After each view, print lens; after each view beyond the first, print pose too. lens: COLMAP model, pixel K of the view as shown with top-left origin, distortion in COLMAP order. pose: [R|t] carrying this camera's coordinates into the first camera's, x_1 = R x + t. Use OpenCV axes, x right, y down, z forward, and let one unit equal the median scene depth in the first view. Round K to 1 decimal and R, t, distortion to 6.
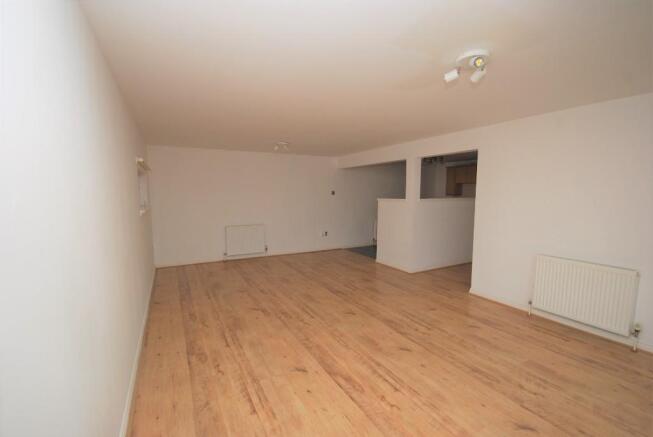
lens RADIAL K [[287.1, 0, 324.4], [0, 287.1, 218.9], [0, 0, 1]] dist [0.000914, -0.000069]
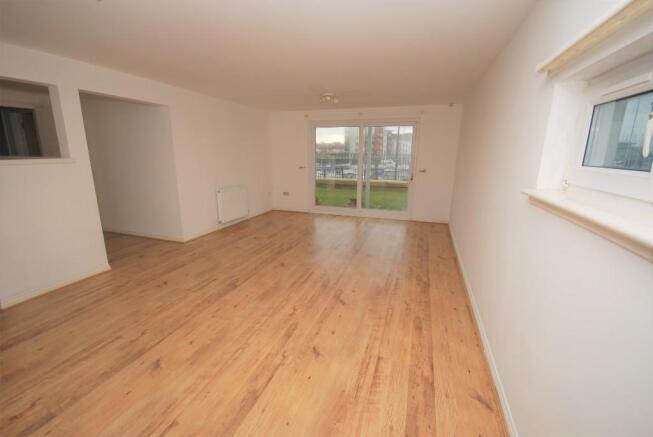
lens RADIAL K [[287.1, 0, 324.4], [0, 287.1, 218.9], [0, 0, 1]] dist [0.000914, -0.000069]
pose [[-0.677230, -0.170543, 0.715734, -0.745086], [0.056967, 0.957693, 0.282098, -0.127800], [-0.733563, 0.231818, -0.638863, 1.519587]]
